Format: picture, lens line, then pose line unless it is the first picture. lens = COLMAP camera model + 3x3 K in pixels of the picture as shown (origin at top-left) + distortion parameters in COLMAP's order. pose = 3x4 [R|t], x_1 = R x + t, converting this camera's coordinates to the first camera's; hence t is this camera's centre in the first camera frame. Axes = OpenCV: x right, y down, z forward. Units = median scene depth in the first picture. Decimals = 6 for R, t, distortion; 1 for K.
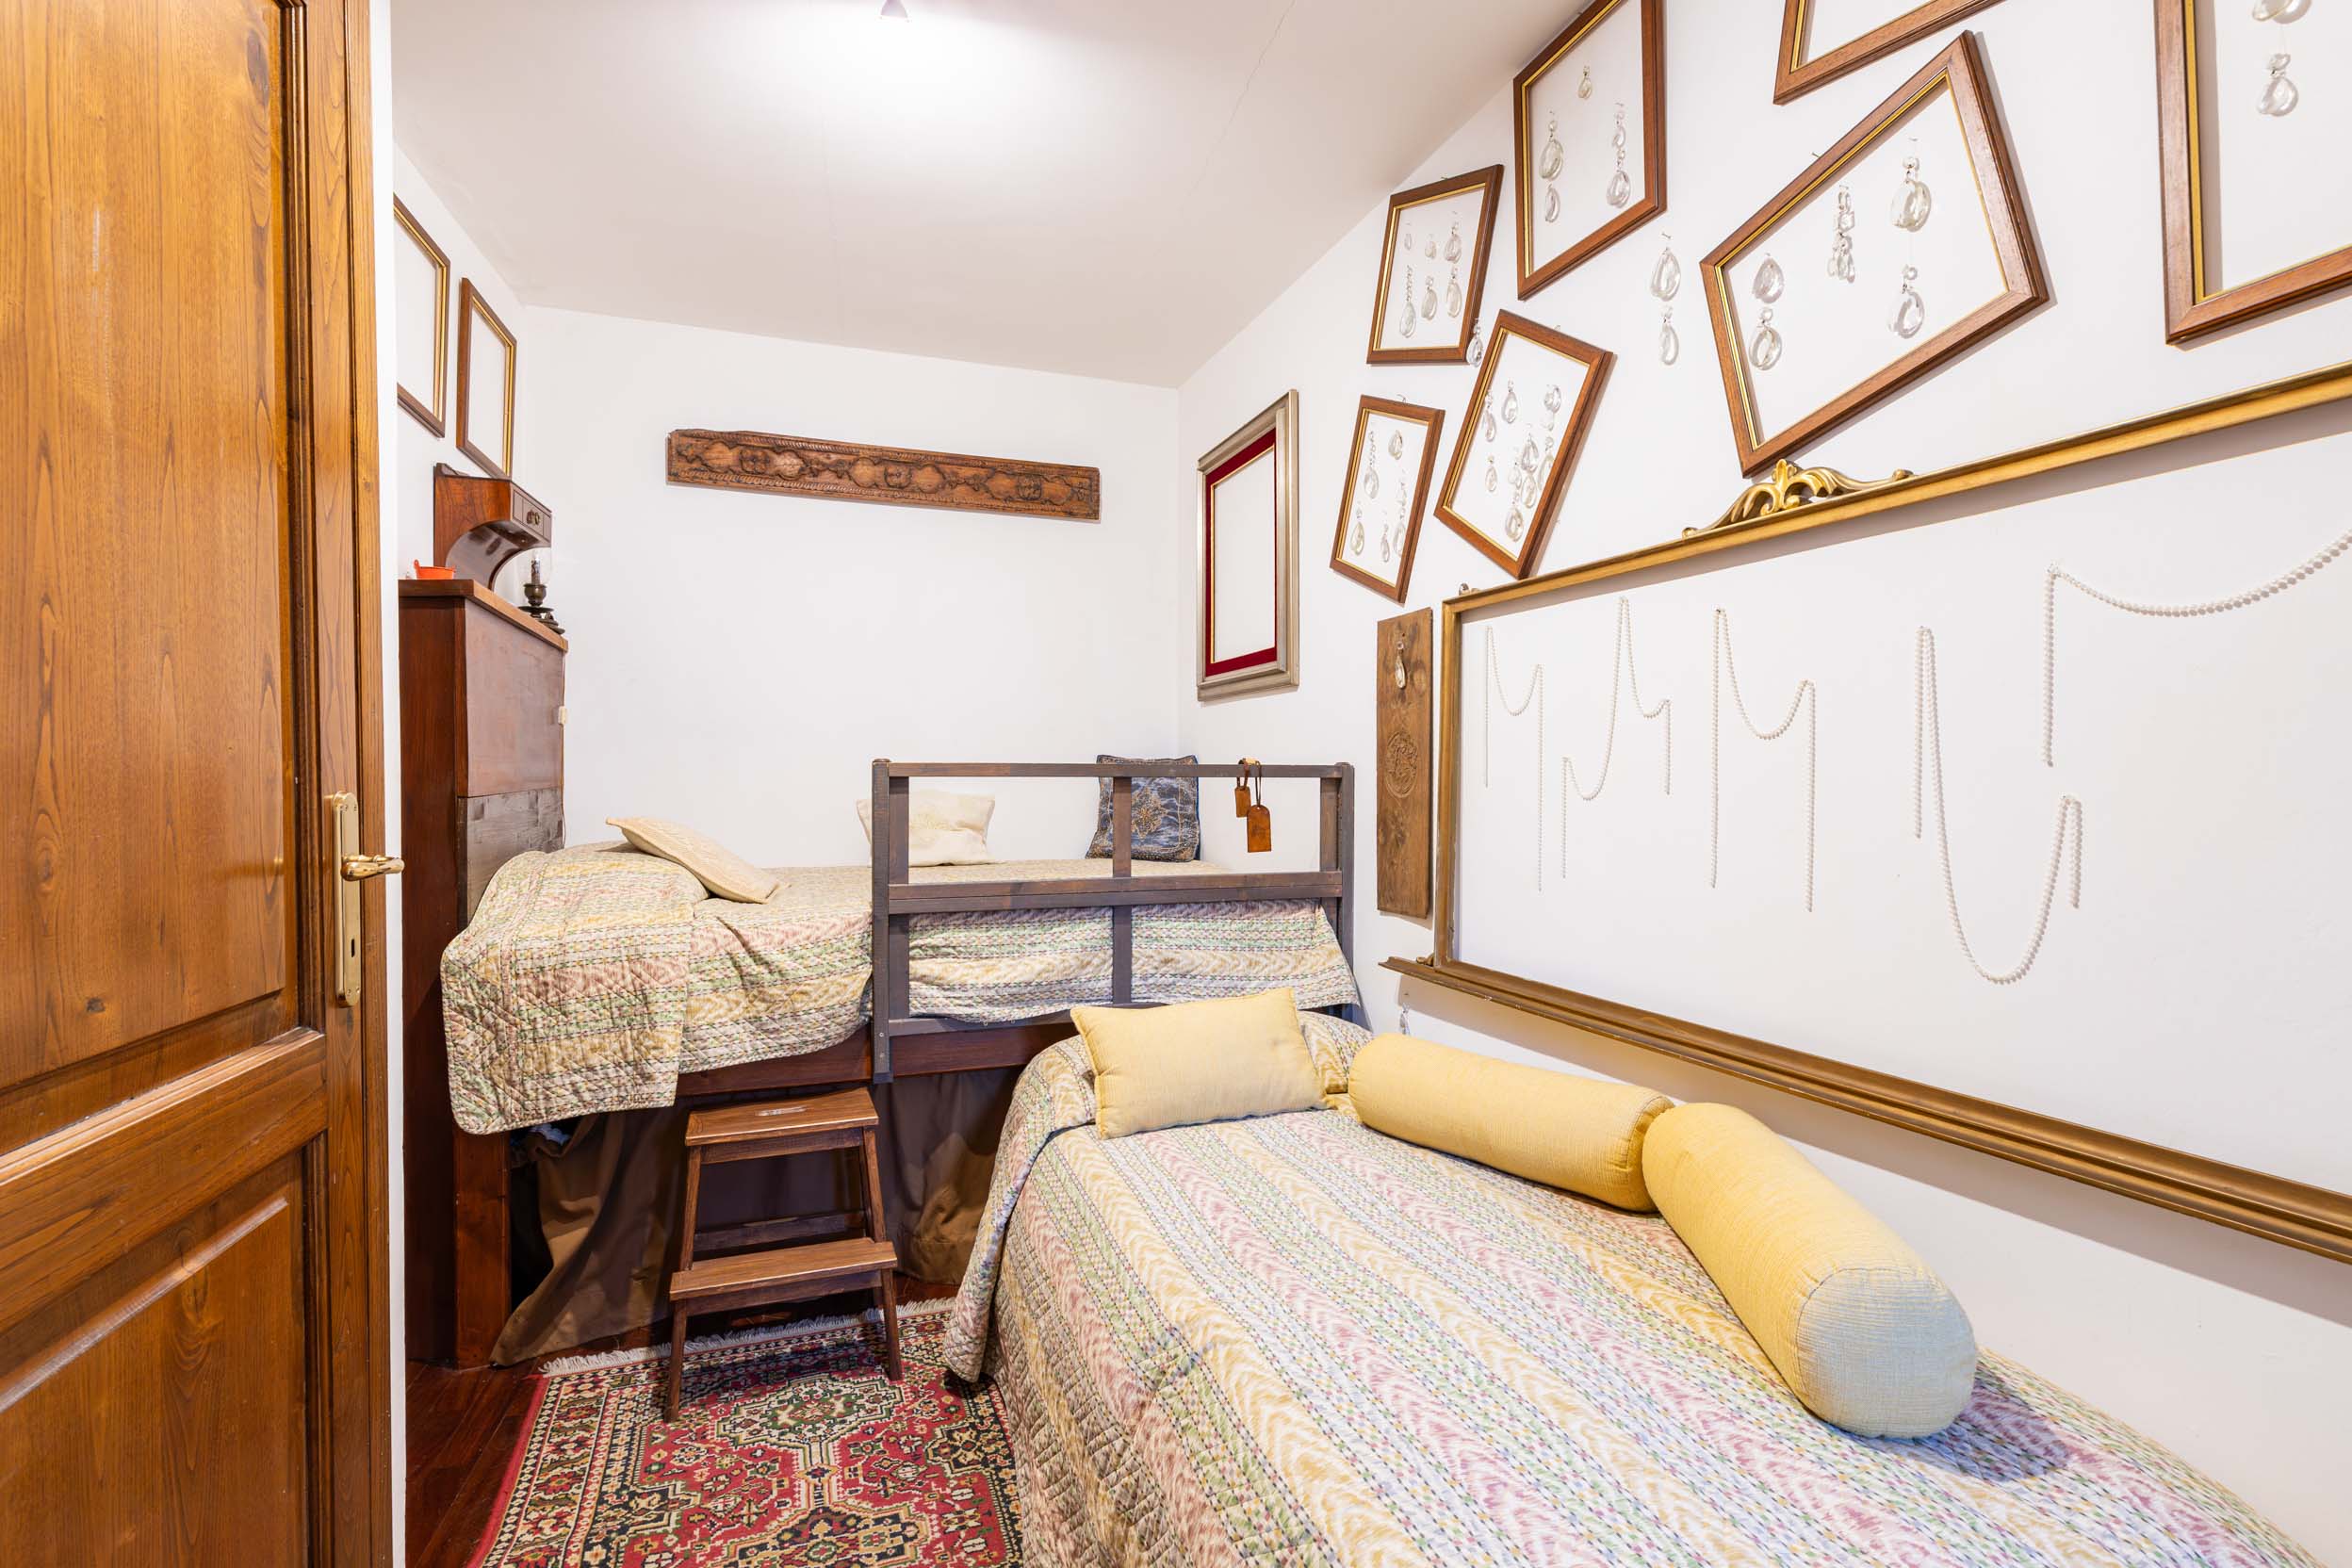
lens RADIAL K [[1085.3, 0, 1176.0], [0, 1085.3, 784.0], [0, 0, 1]] dist [0.000033, 0.000003]
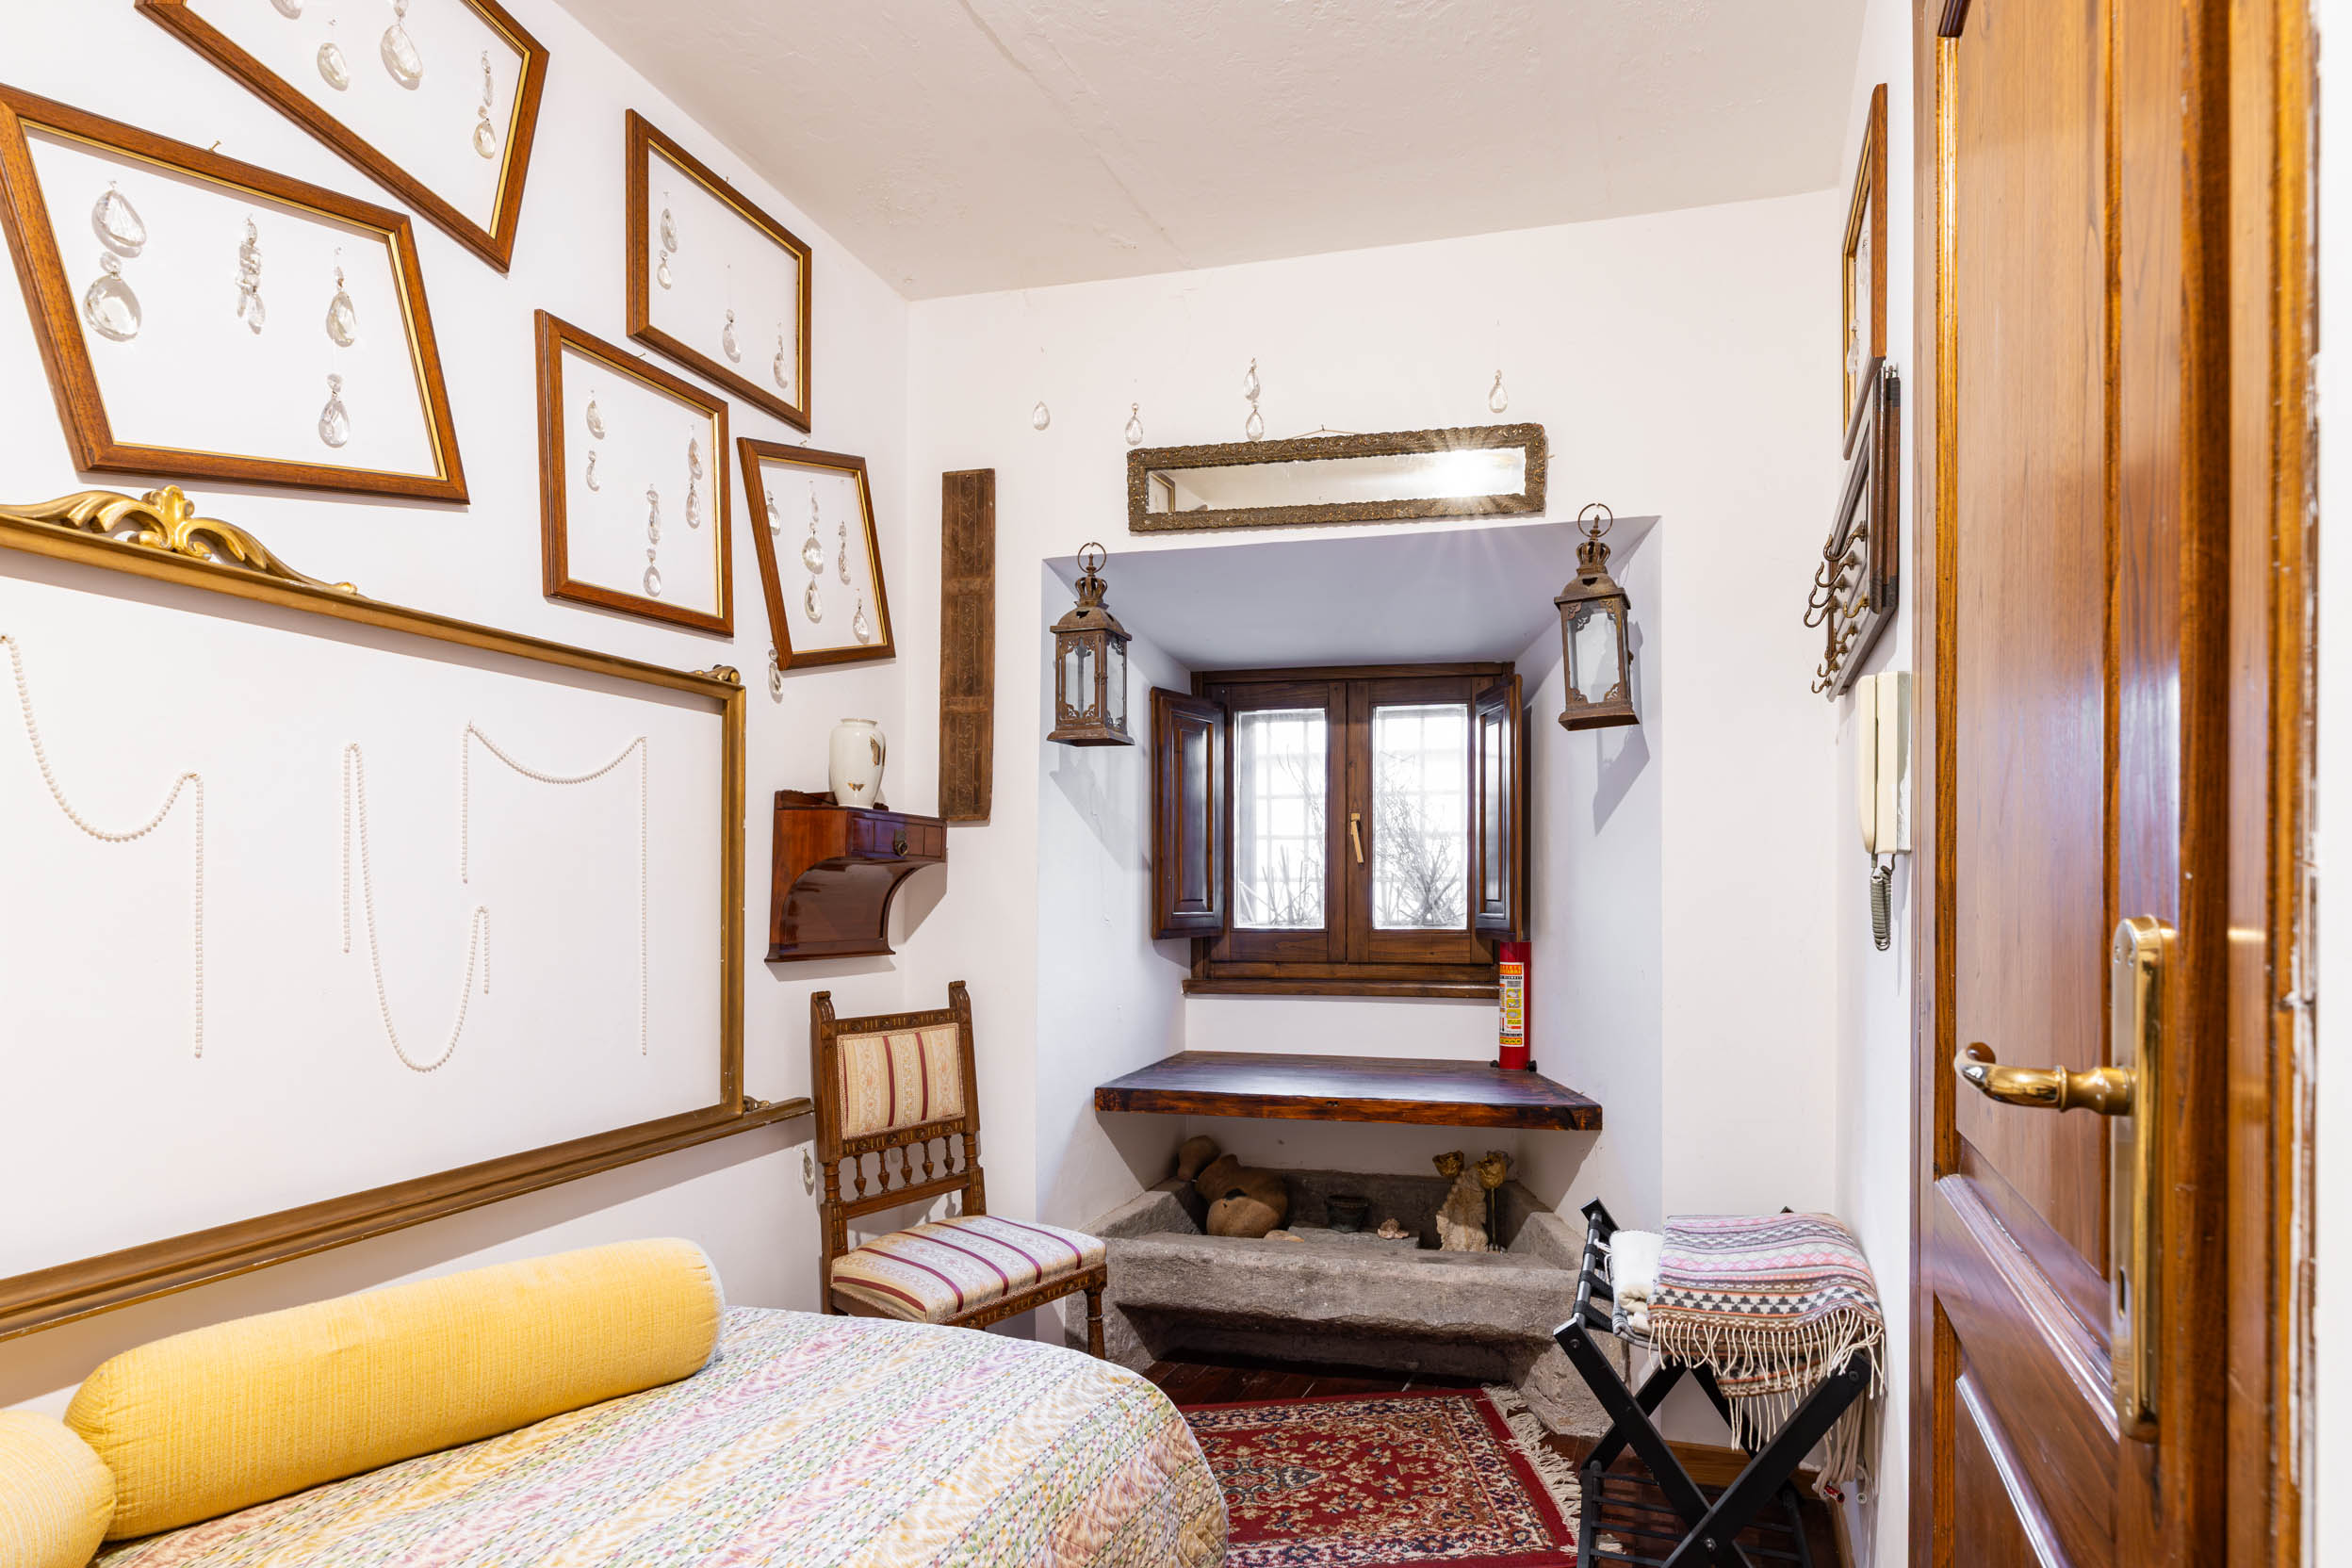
lens RADIAL K [[1106.8, 0, 1175.0], [0, 1106.8, 884.7], [0, 0, 1]] dist [0.000222, 0.000045]
pose [[-0.755112, -0.001806, 0.655593, -0.533078], [0.006826, 0.999920, 0.010617, -0.016229], [-0.655560, 0.012492, -0.755040, 1.186345]]
